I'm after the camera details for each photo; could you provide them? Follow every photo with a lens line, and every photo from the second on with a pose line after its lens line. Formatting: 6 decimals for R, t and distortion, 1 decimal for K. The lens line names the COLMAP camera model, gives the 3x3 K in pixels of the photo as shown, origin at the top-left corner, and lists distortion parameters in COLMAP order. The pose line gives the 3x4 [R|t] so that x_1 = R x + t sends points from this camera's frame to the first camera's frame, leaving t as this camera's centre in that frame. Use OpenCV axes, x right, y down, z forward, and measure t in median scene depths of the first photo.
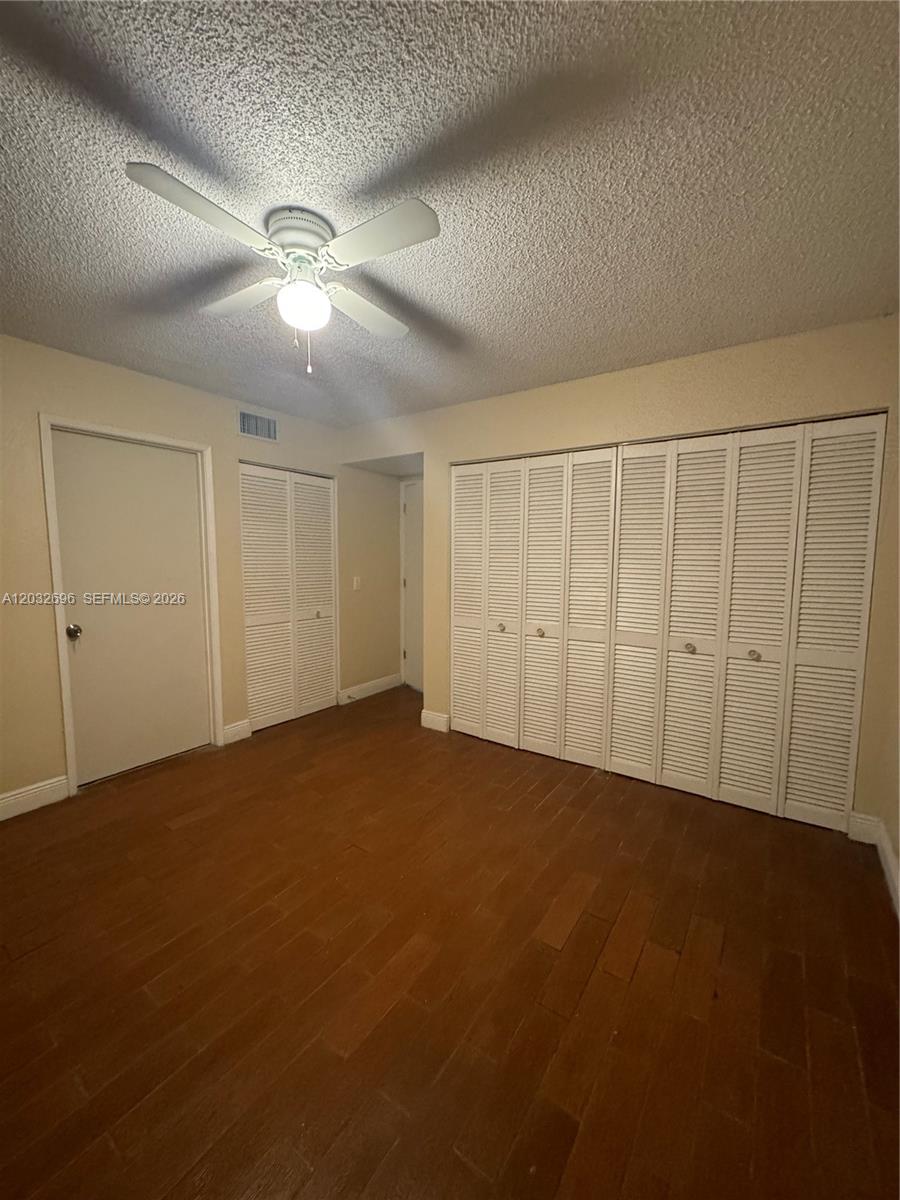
lens RADIAL K [[499.5, 0, 450.0], [0, 499.5, 600.0], [0, 0, 1]] dist [0.063224, 0.000016]
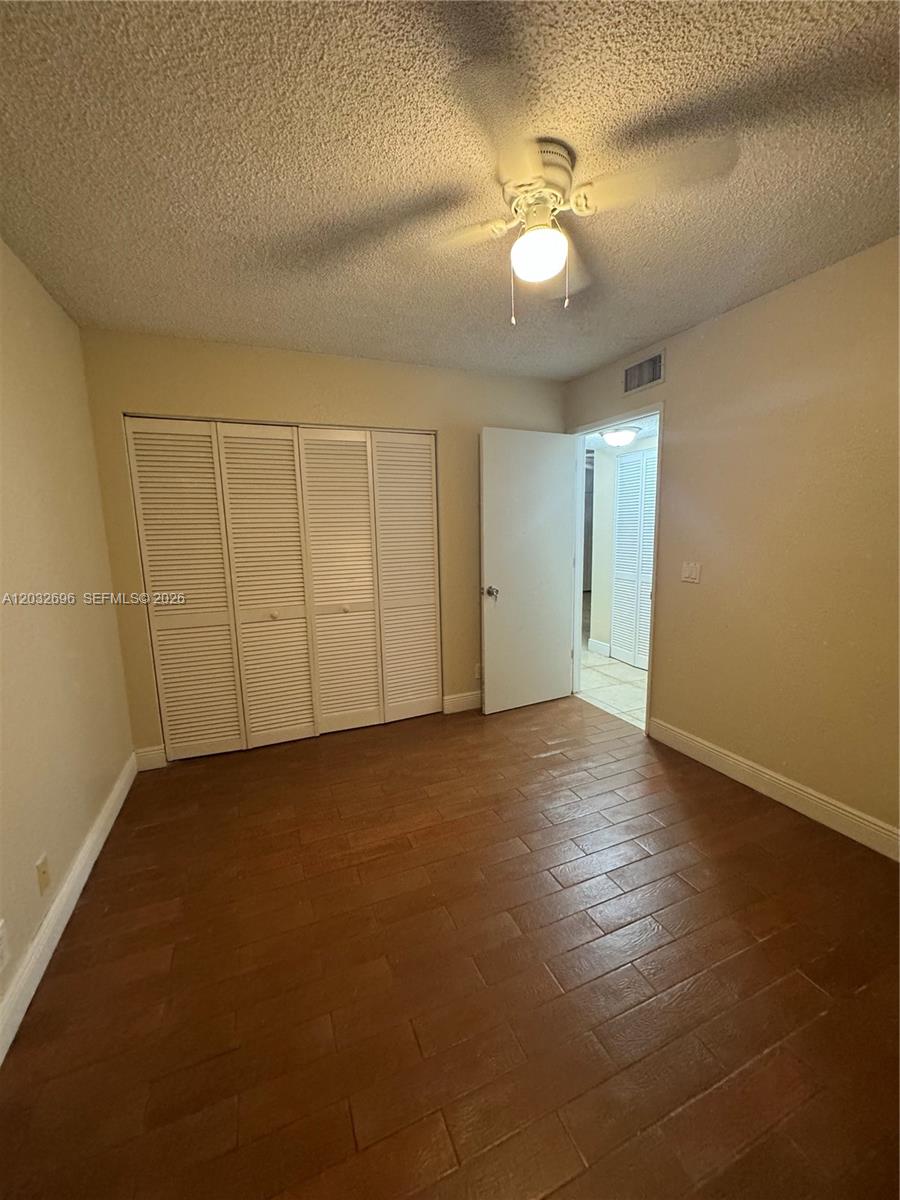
lens RADIAL K [[472.5, 0, 450.0], [0, 472.5, 600.0], [0, 0, 1]] dist [-0.000013, -0.000003]
pose [[0.546529, -0.151133, 0.823690, -0.334270], [0.107503, 0.988104, 0.109971, -0.026400], [-0.830512, 0.028447, 0.556274, 0.217700]]
